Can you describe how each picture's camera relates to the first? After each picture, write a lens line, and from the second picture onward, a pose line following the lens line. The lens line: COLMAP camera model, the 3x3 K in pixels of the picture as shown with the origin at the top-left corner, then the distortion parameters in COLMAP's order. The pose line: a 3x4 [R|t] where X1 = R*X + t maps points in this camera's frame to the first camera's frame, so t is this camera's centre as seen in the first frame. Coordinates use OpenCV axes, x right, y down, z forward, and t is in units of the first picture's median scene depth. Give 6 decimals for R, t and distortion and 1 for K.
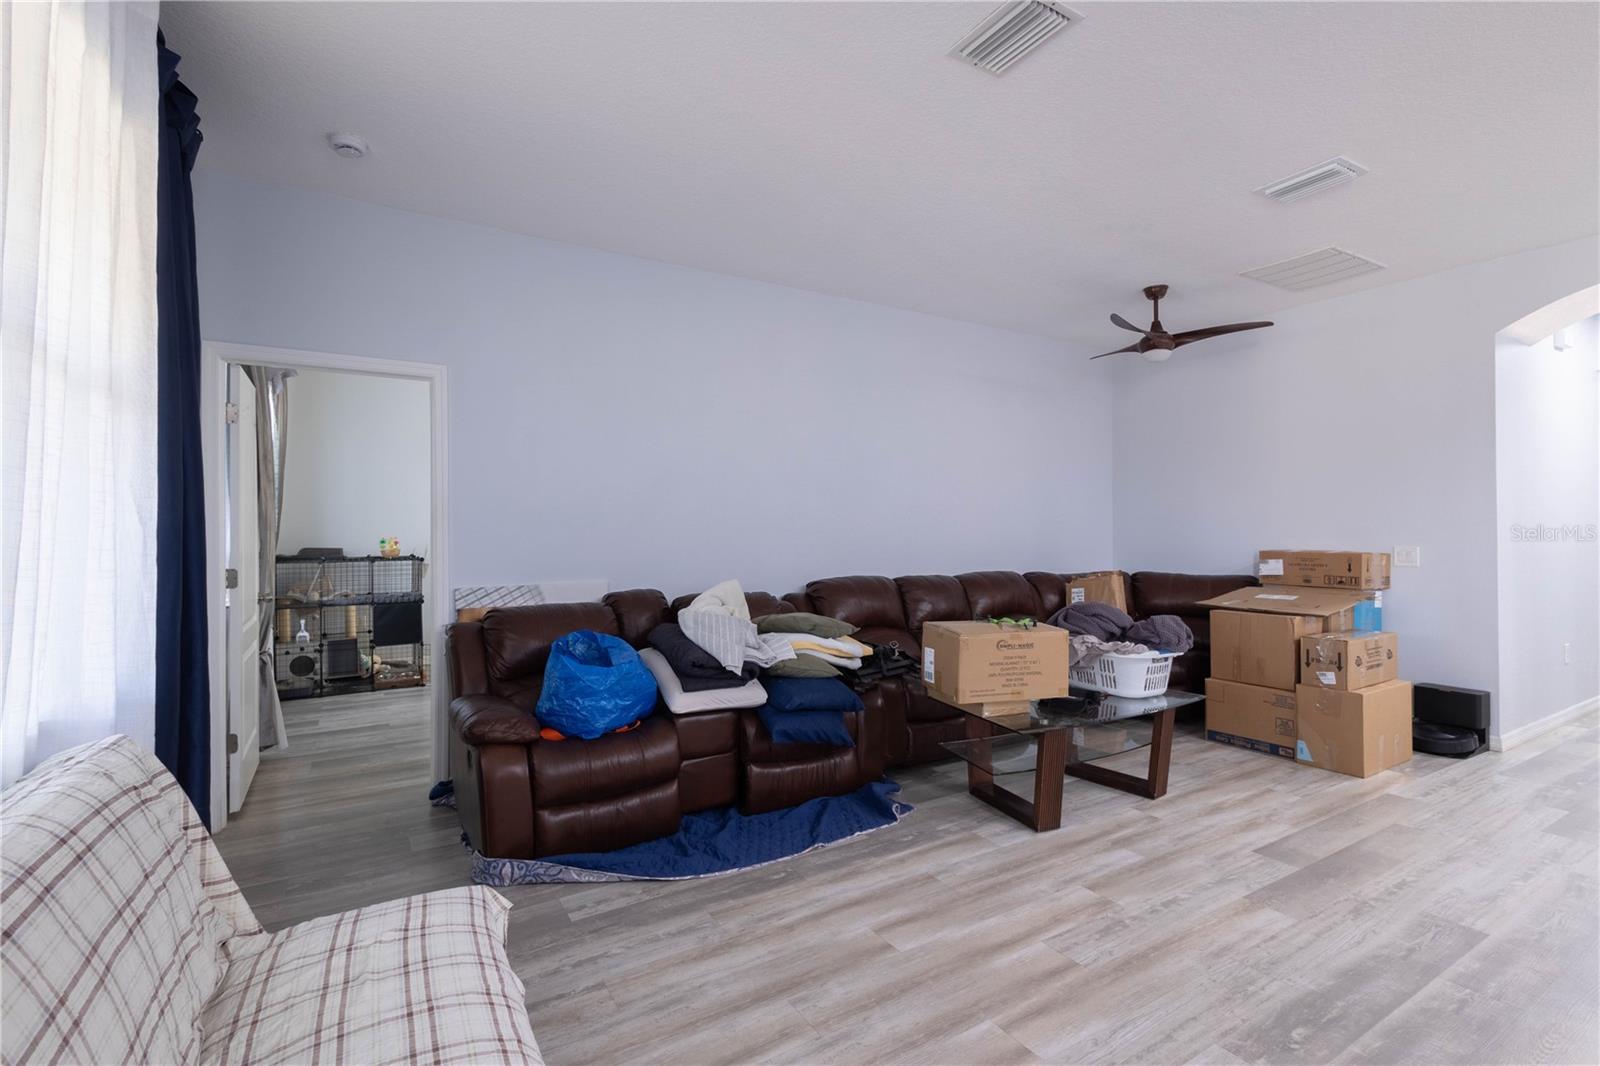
lens RADIAL K [[734.6, 0, 808.5], [0, 734.6, 533.8], [0, 0, 1]] dist [0.012215, -0.001074]
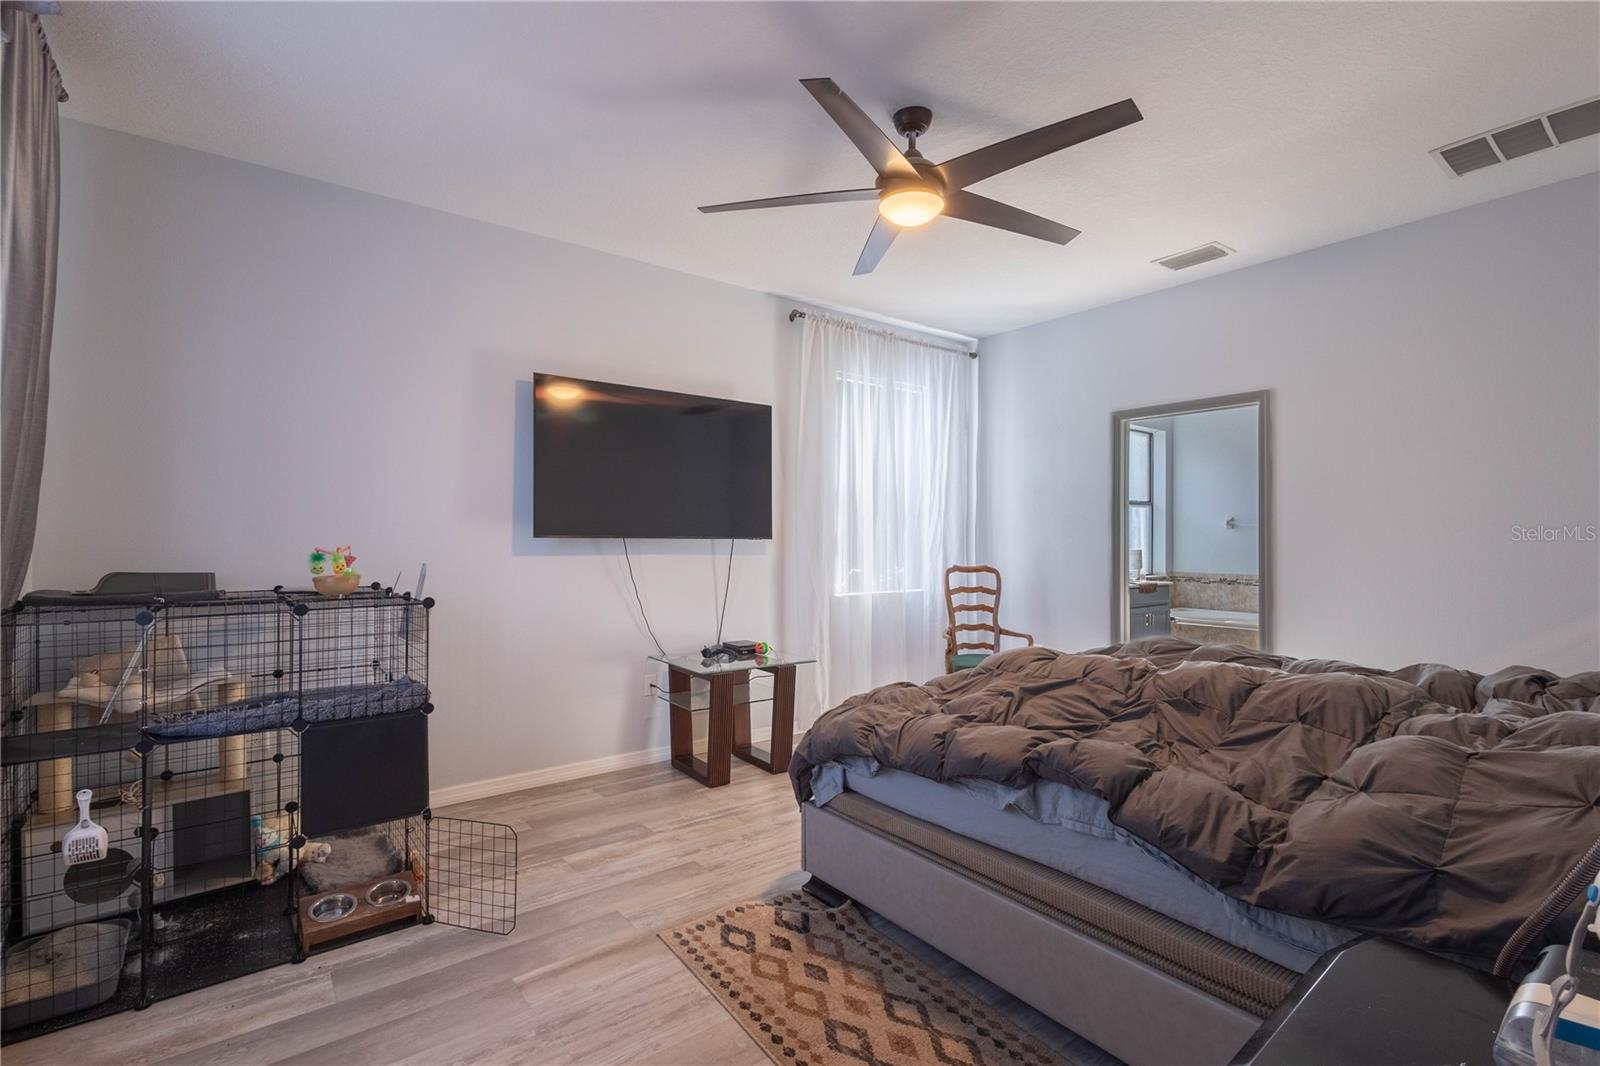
lens RADIAL K [[734.6, 0, 792.5], [0, 734.6, 534.2], [0, 0, 1]] dist [0.012215, -0.001074]
pose [[0.995162, 0.001351, 0.098239, -0.357495], [-0.000252, 0.999937, -0.011202, 0.002750], [-0.098248, 0.011123, 0.995100, 0.567791]]
